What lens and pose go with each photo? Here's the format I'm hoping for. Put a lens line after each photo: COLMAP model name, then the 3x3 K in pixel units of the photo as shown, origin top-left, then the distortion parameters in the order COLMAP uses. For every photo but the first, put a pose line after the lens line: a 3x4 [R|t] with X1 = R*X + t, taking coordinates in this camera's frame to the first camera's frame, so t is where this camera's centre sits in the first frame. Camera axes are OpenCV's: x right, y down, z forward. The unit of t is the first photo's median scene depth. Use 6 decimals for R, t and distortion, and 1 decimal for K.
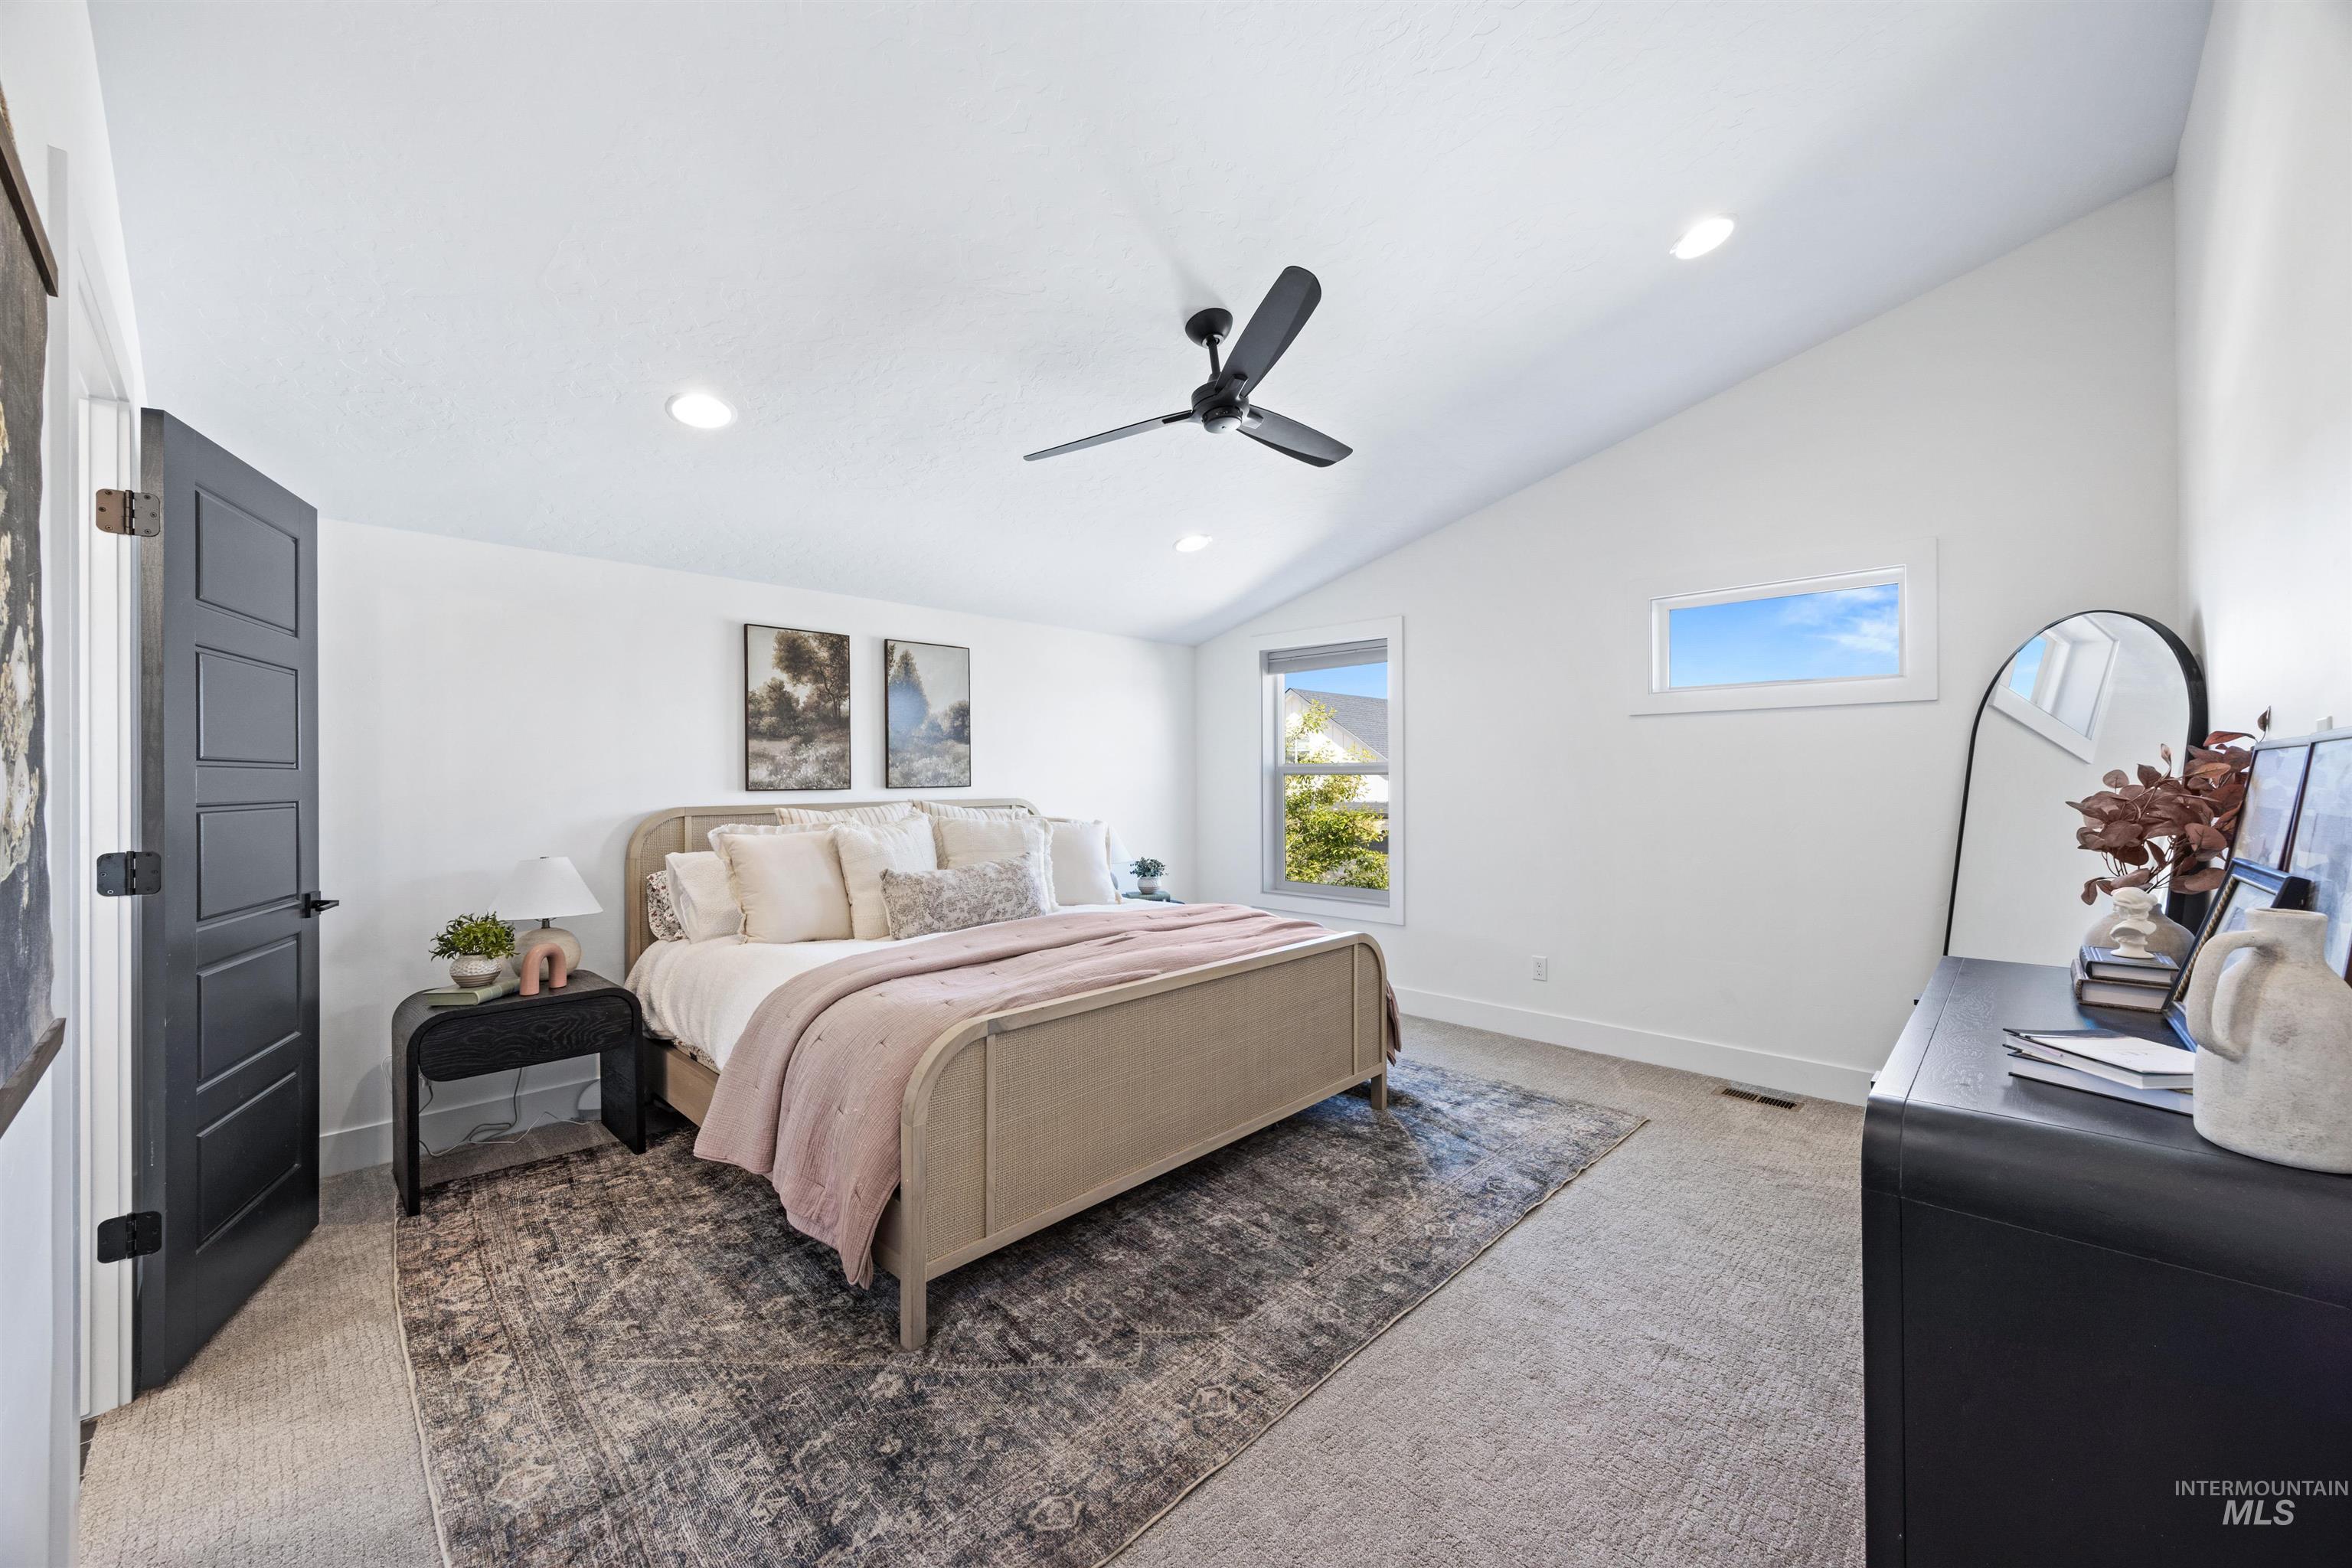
lens RADIAL K [[895.1, 0, 1172.3], [0, 895.1, 778.5], [0, 0, 1]] dist [0.000697, 0.000188]
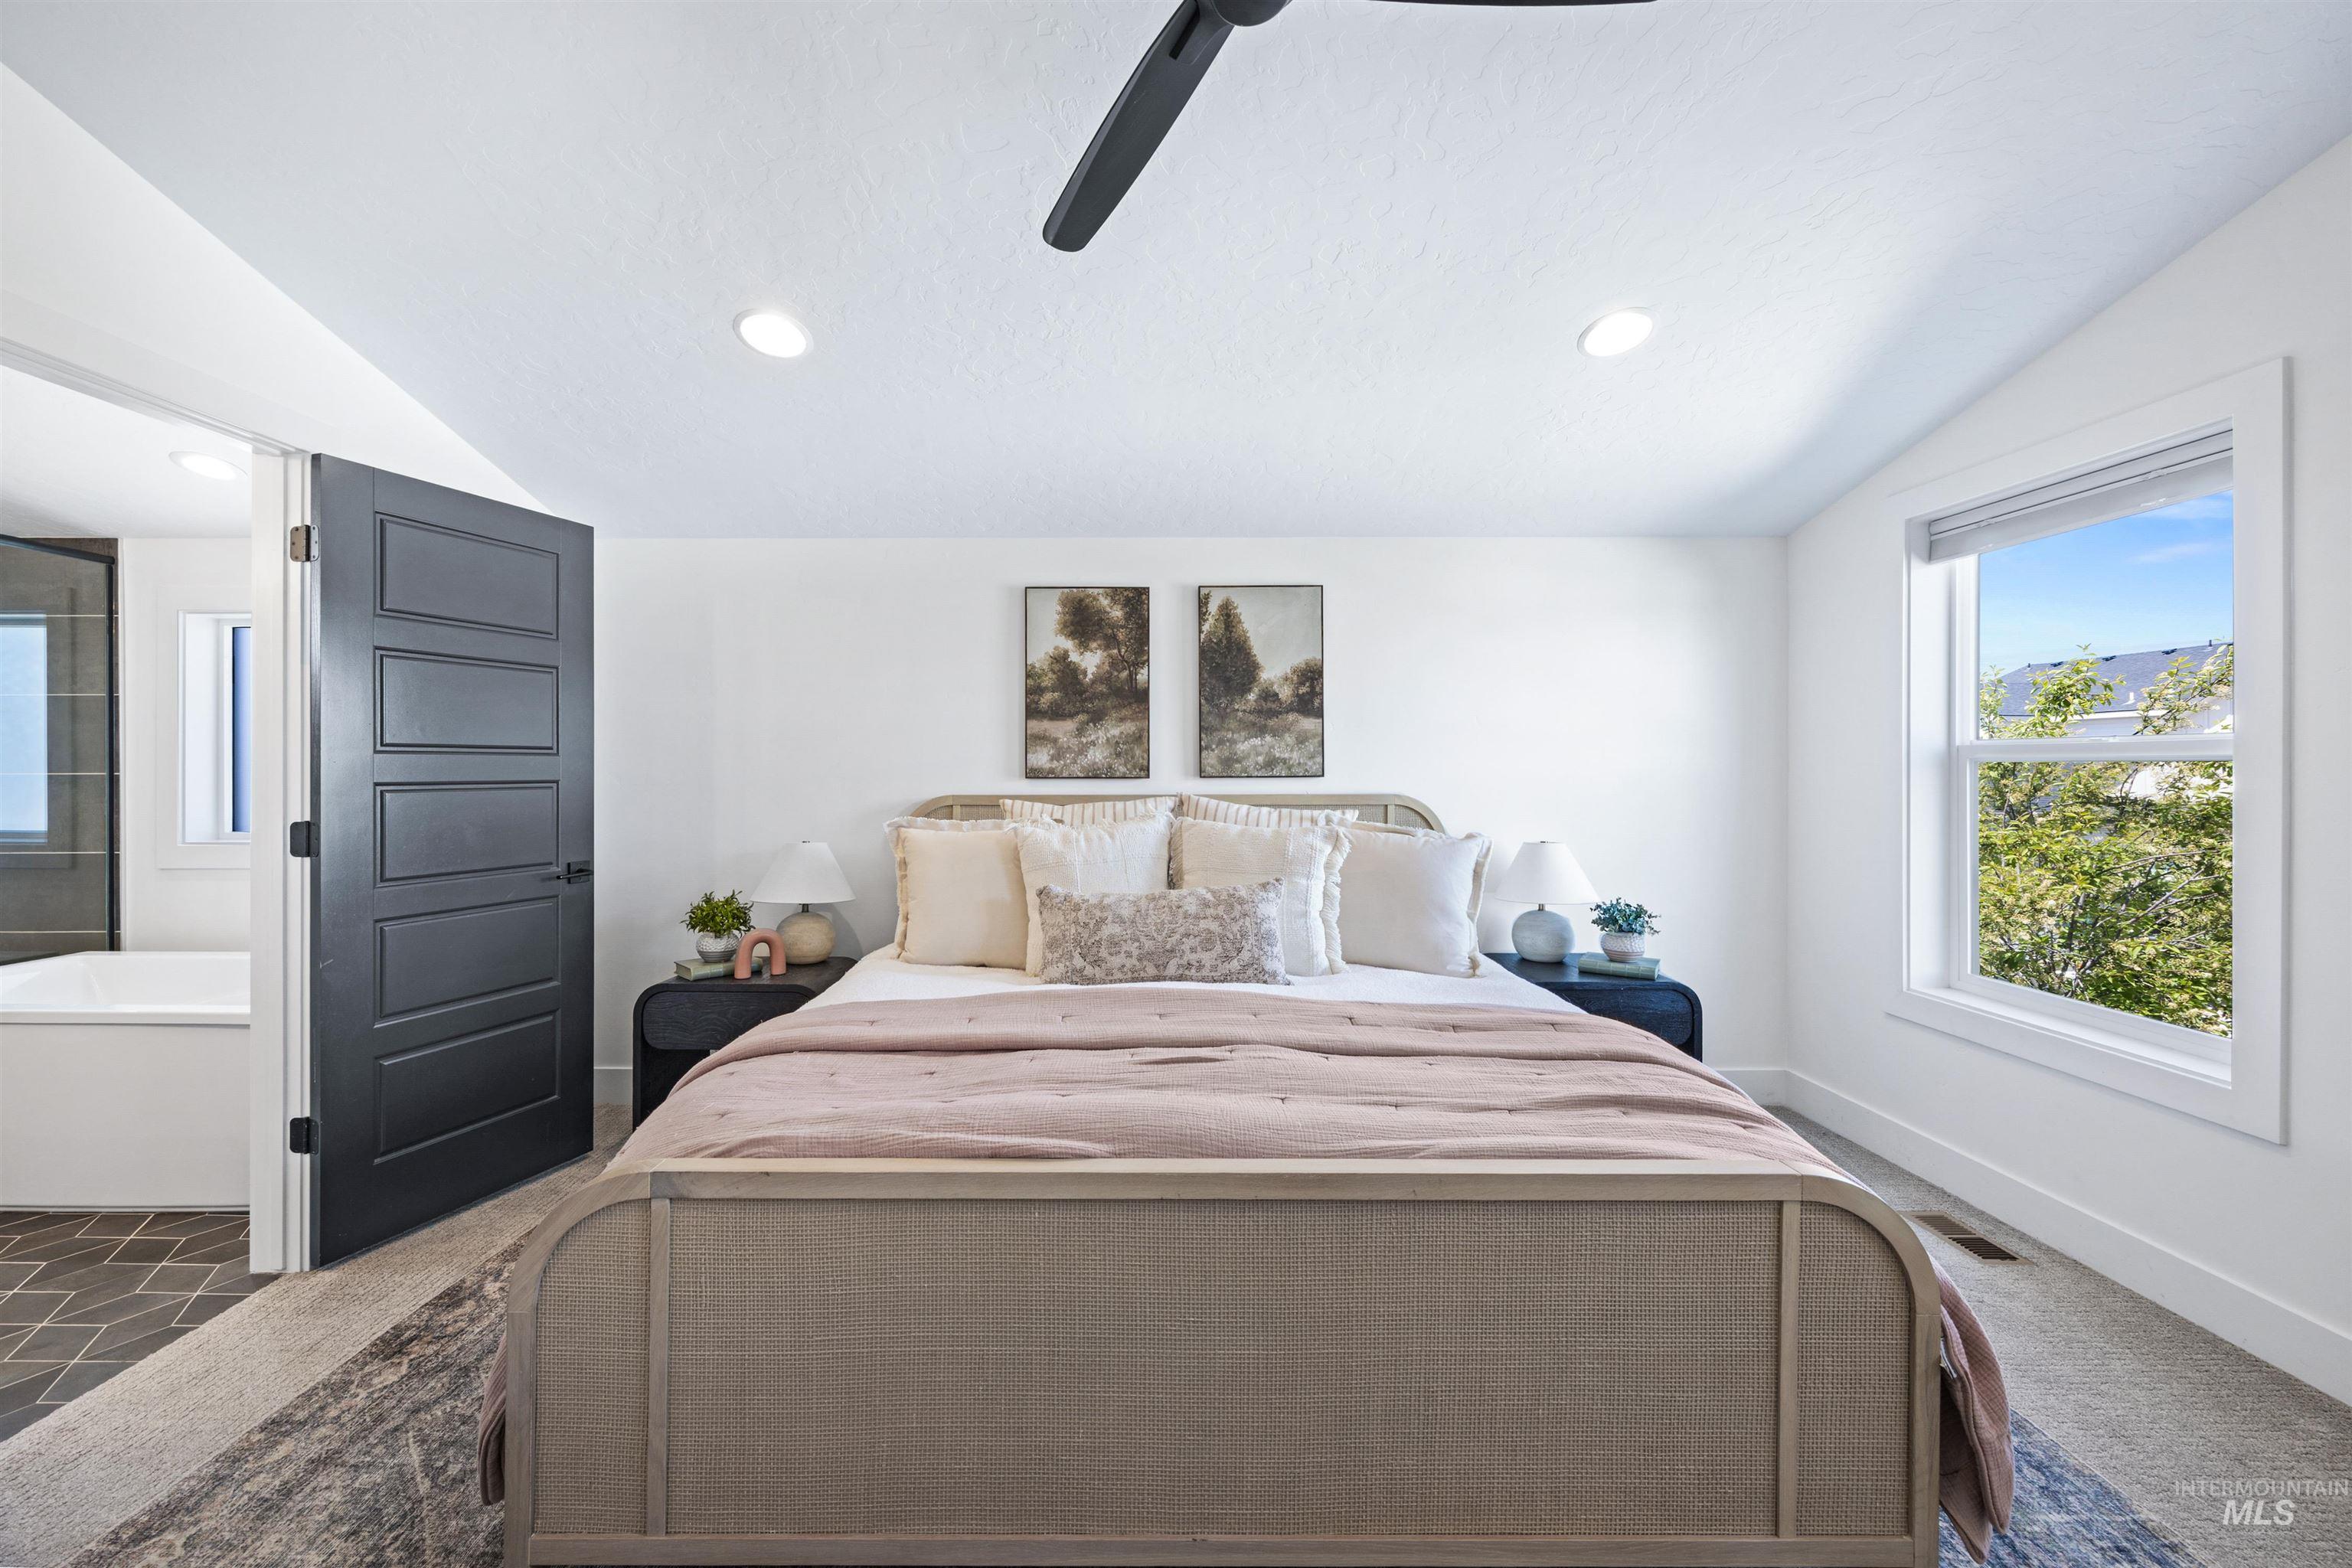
lens RADIAL K [[923.6, 0, 1170.5], [0, 923.6, 767.1], [0, 0, 1]] dist [-0.000307, 0.000073]
pose [[0.693582, 0.005694, -0.720355, 0.265016], [-0.004802, 0.999983, 0.003280, -0.000764], [0.720362, 0.001185, 0.693598, 0.462774]]
